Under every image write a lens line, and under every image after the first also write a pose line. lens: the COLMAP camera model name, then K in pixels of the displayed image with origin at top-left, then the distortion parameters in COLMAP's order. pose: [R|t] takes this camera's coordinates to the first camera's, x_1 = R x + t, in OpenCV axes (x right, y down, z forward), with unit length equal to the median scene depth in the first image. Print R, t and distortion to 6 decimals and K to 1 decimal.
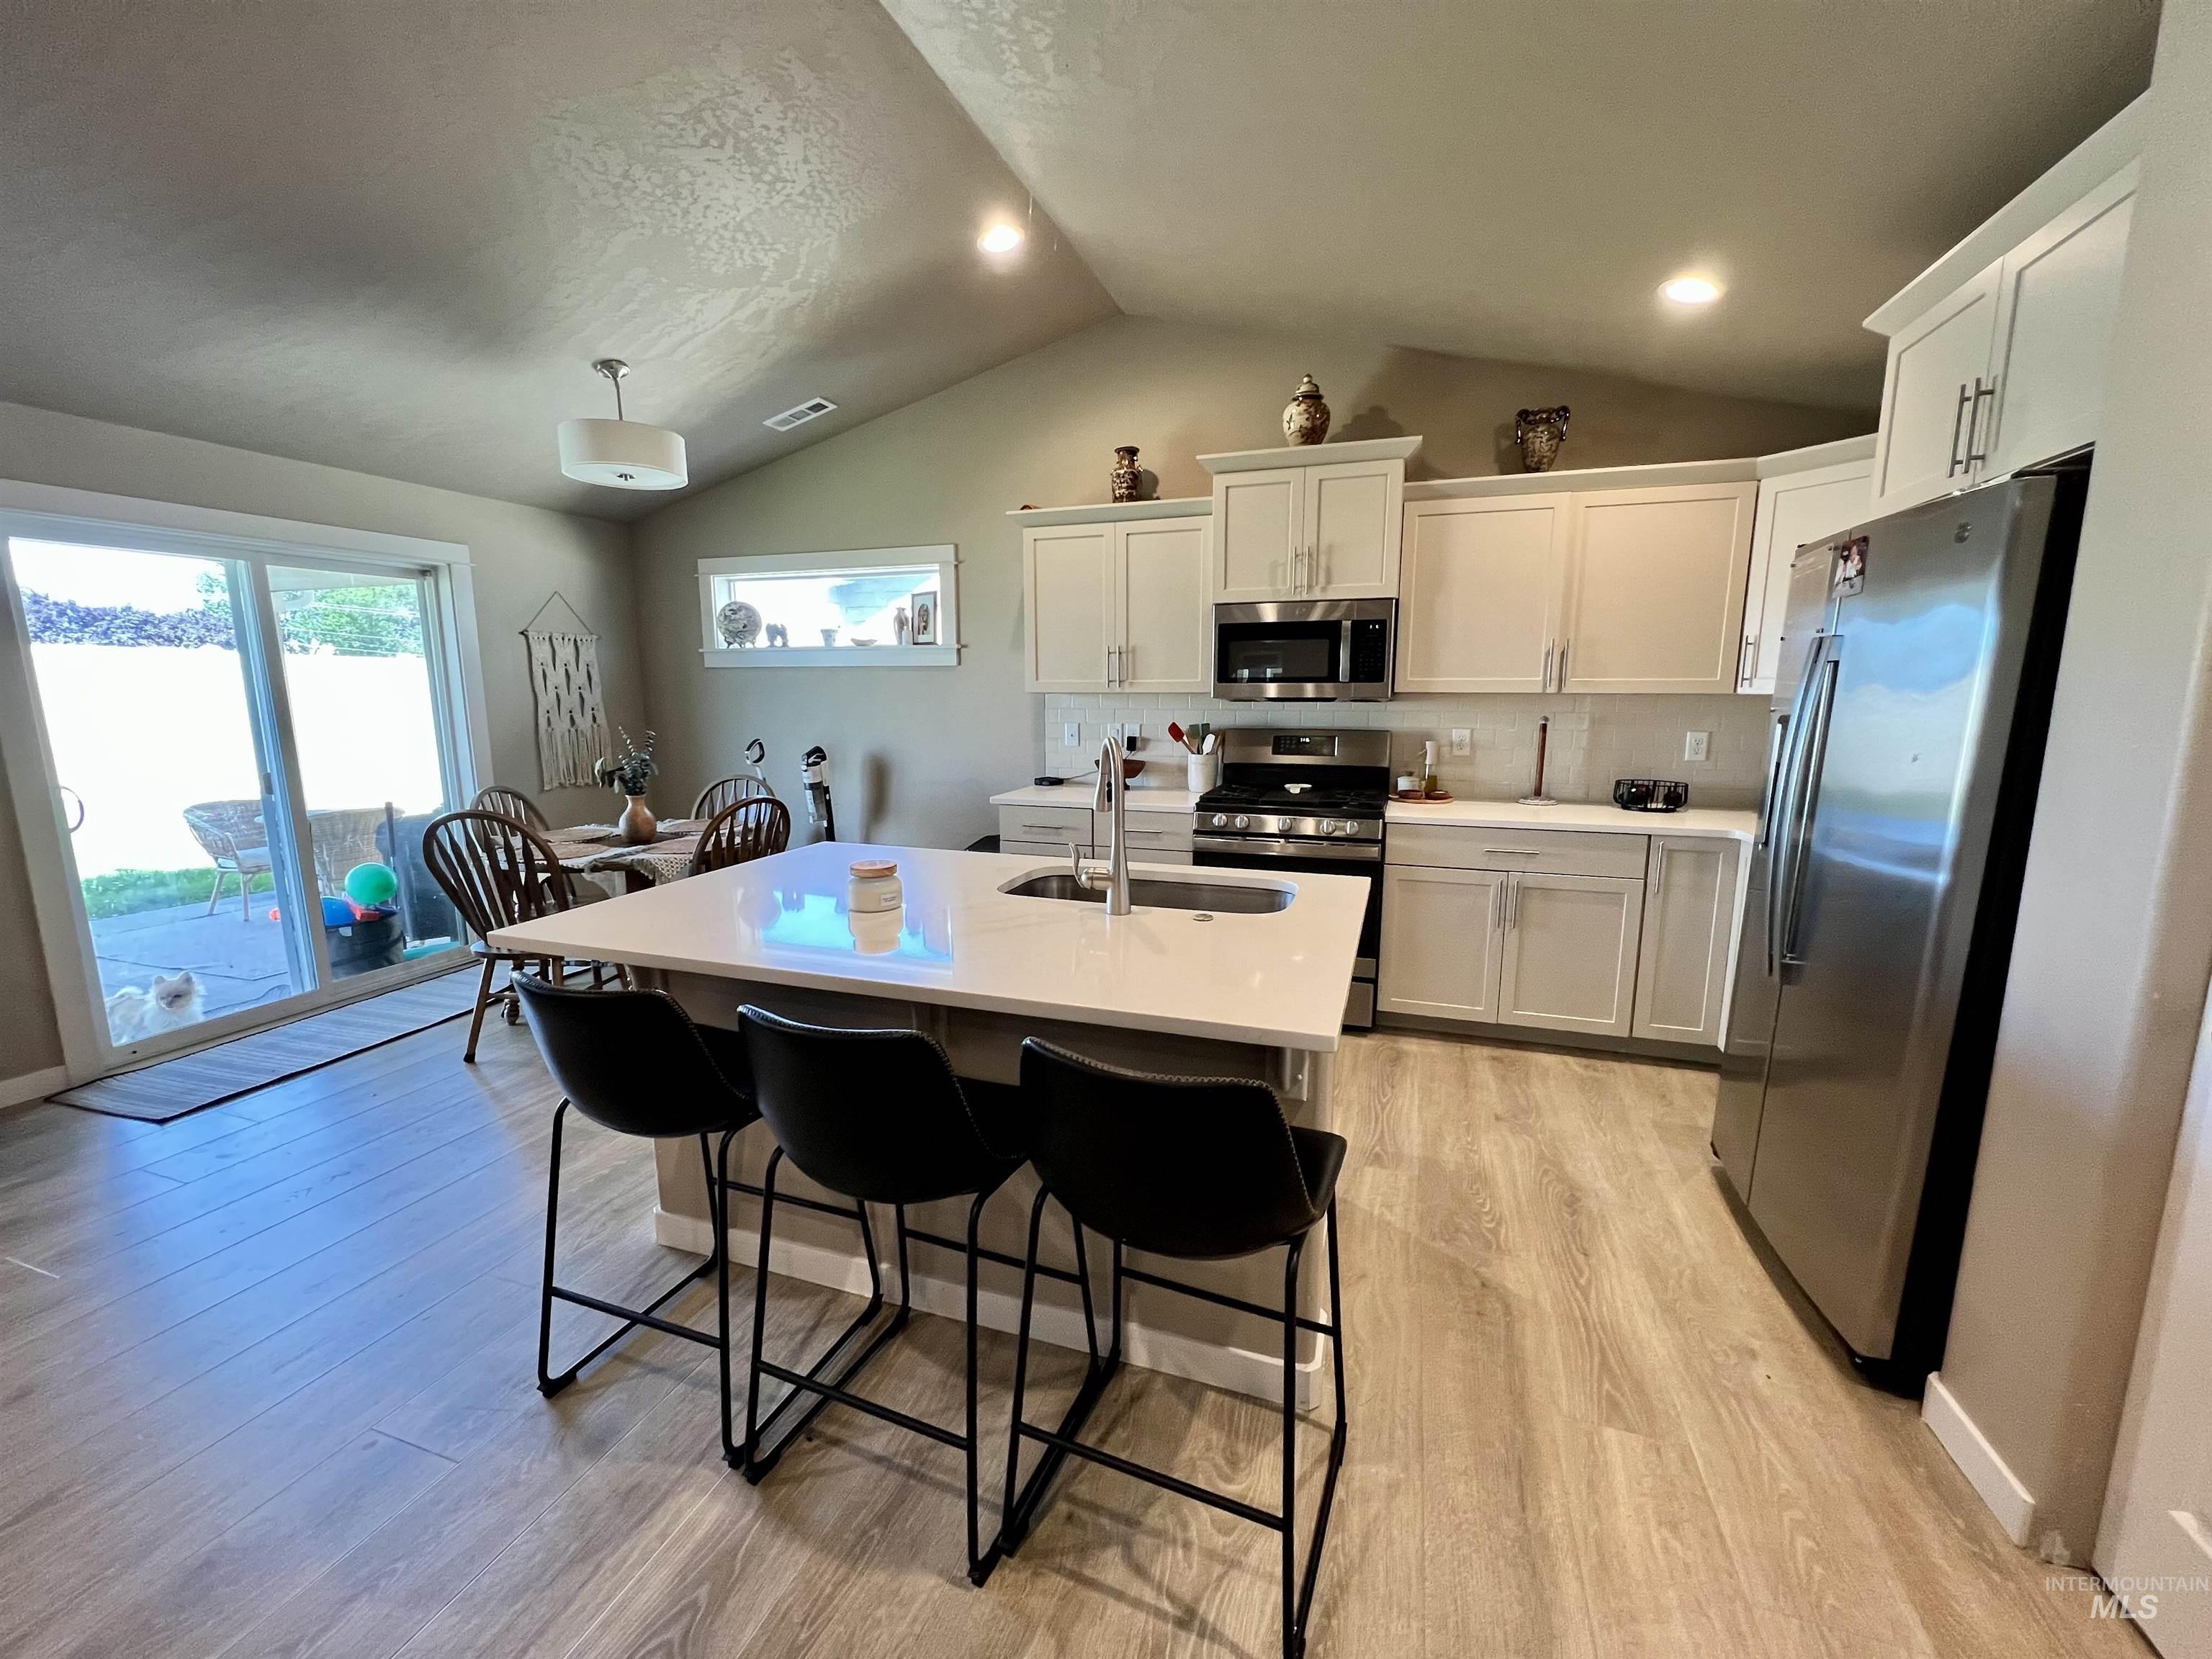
lens RADIAL K [[884.6, 0, 1103.8], [0, 884.6, 832.0], [0, 0, 1]] dist [-0.002309, 0.000630]
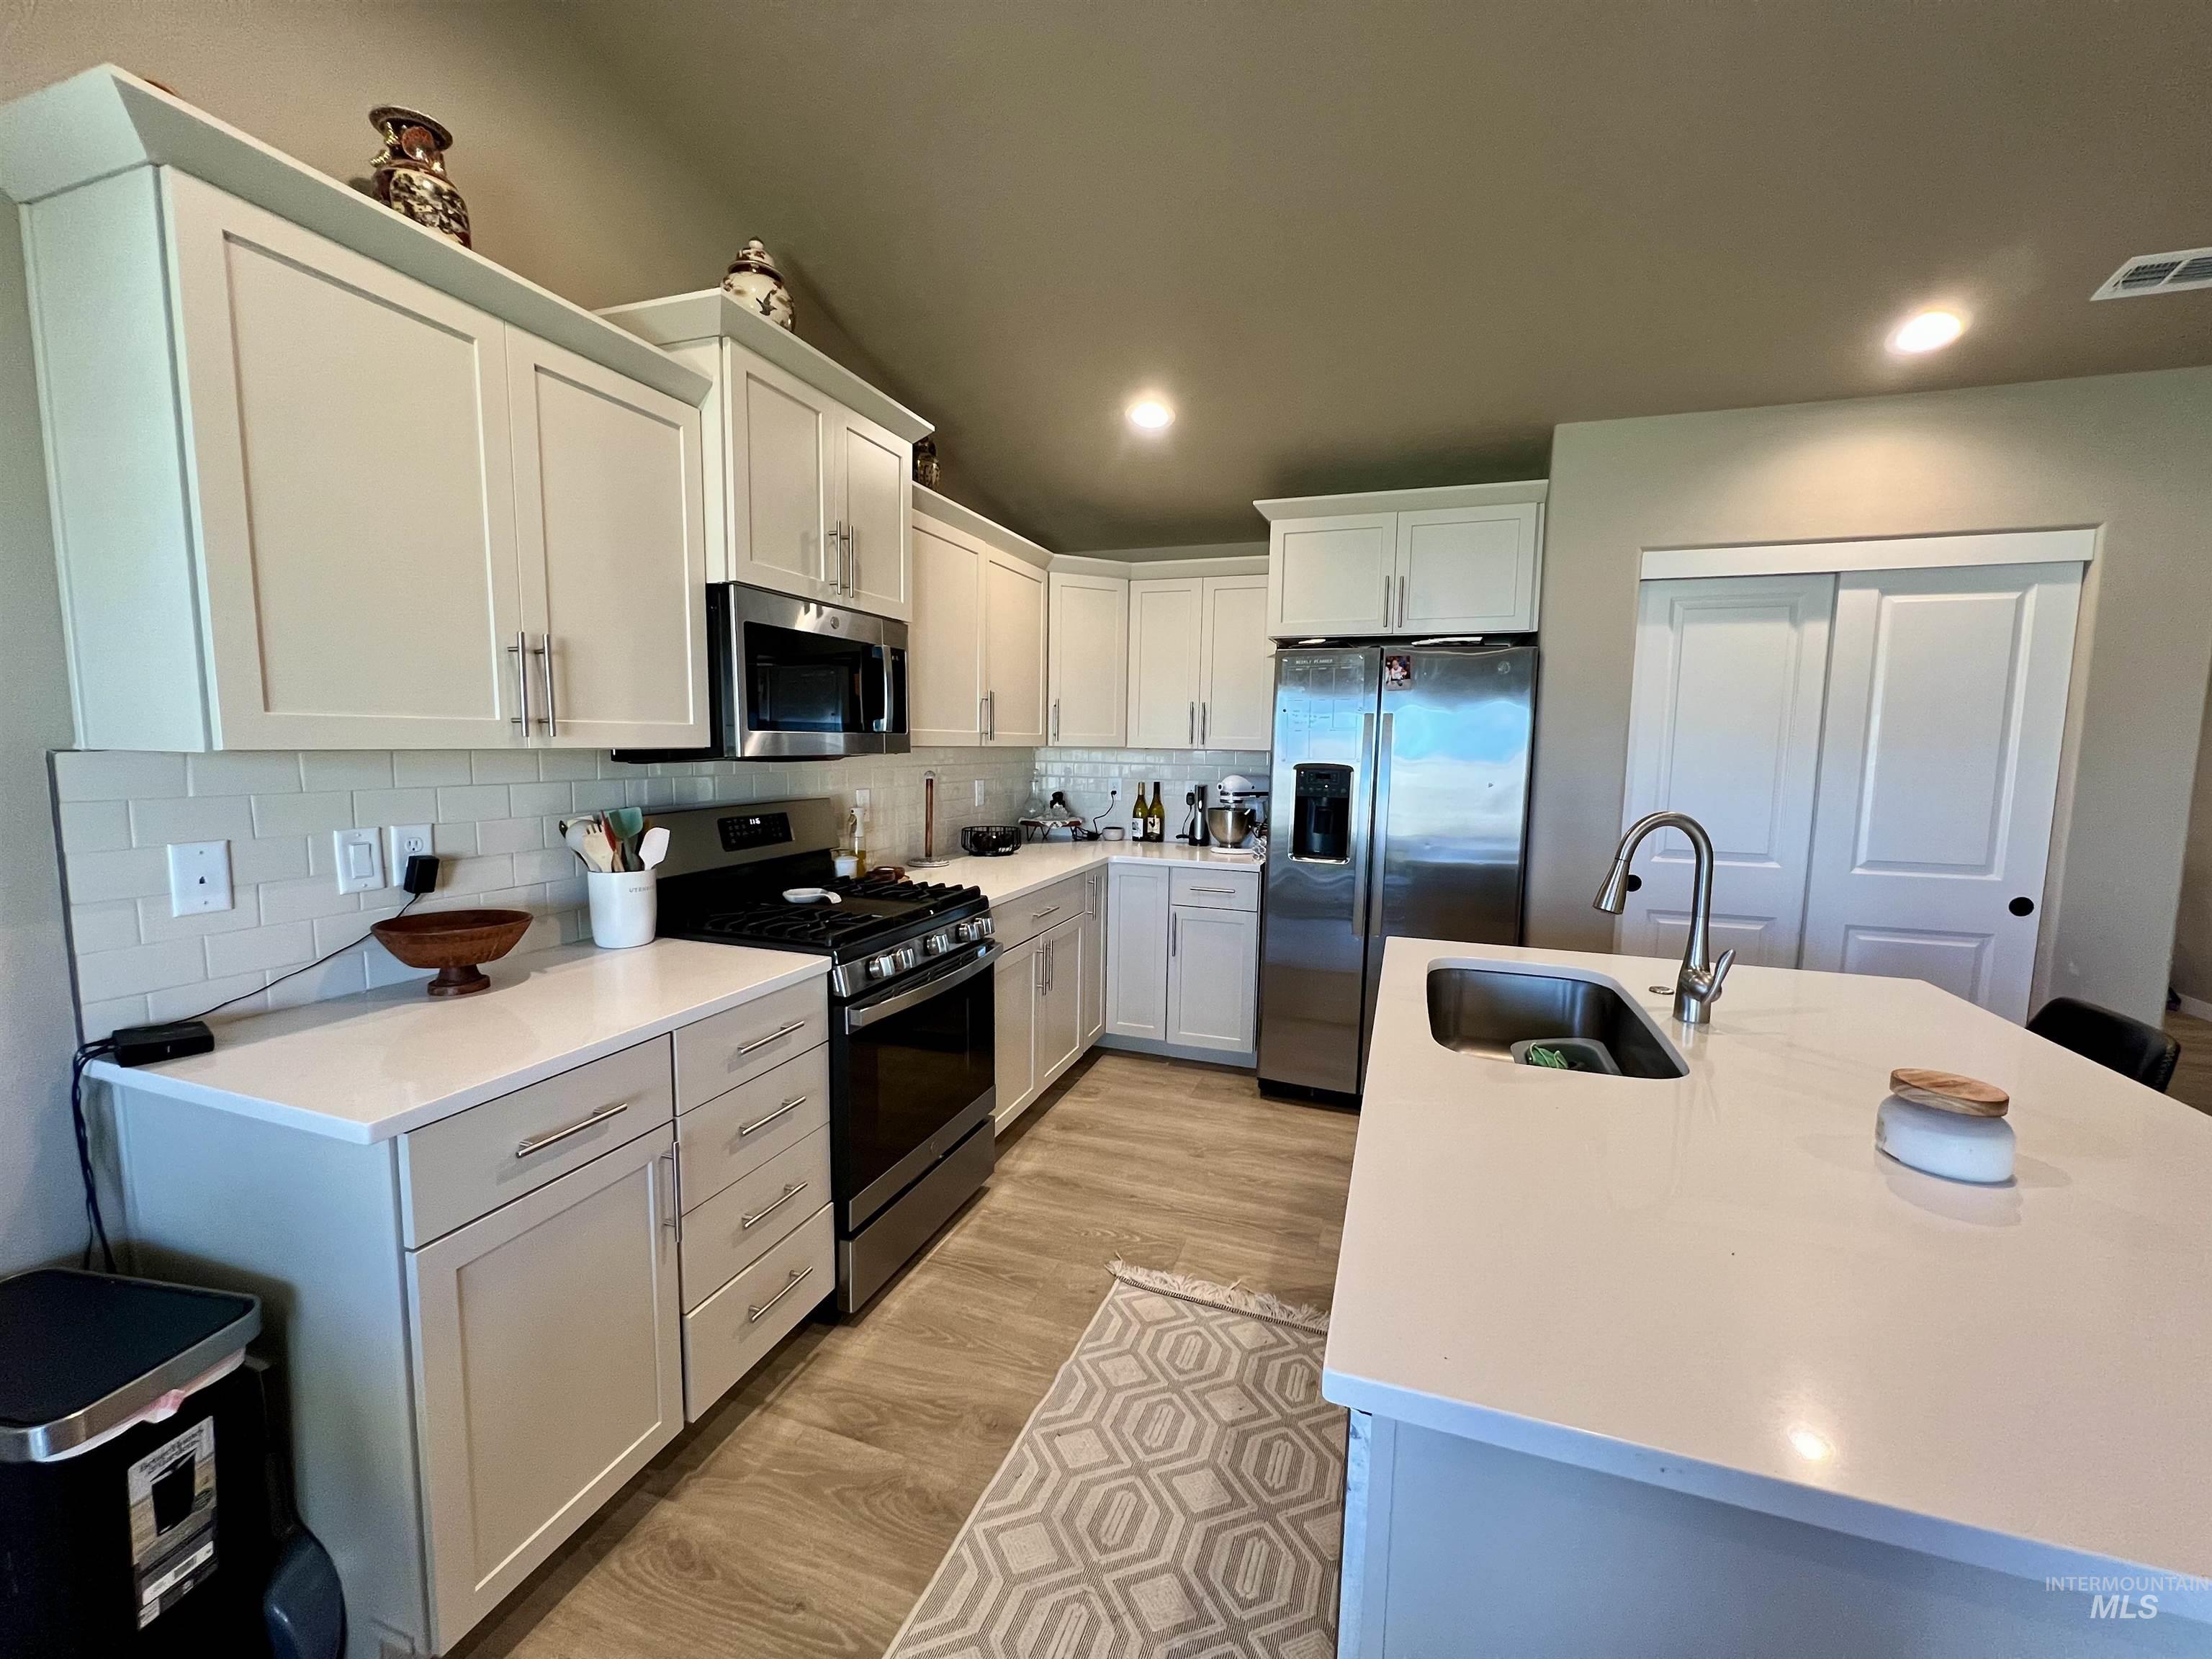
lens RADIAL K [[884.6, 0, 1104.3], [0, 884.6, 831.4], [0, 0, 1]] dist [-0.002309, 0.000630]
pose [[0.004007, -0.101458, 0.994832, -0.453463], [0.149336, 0.983745, 0.099726, -0.141356], [-0.988778, 0.148165, 0.019093, 0.858953]]
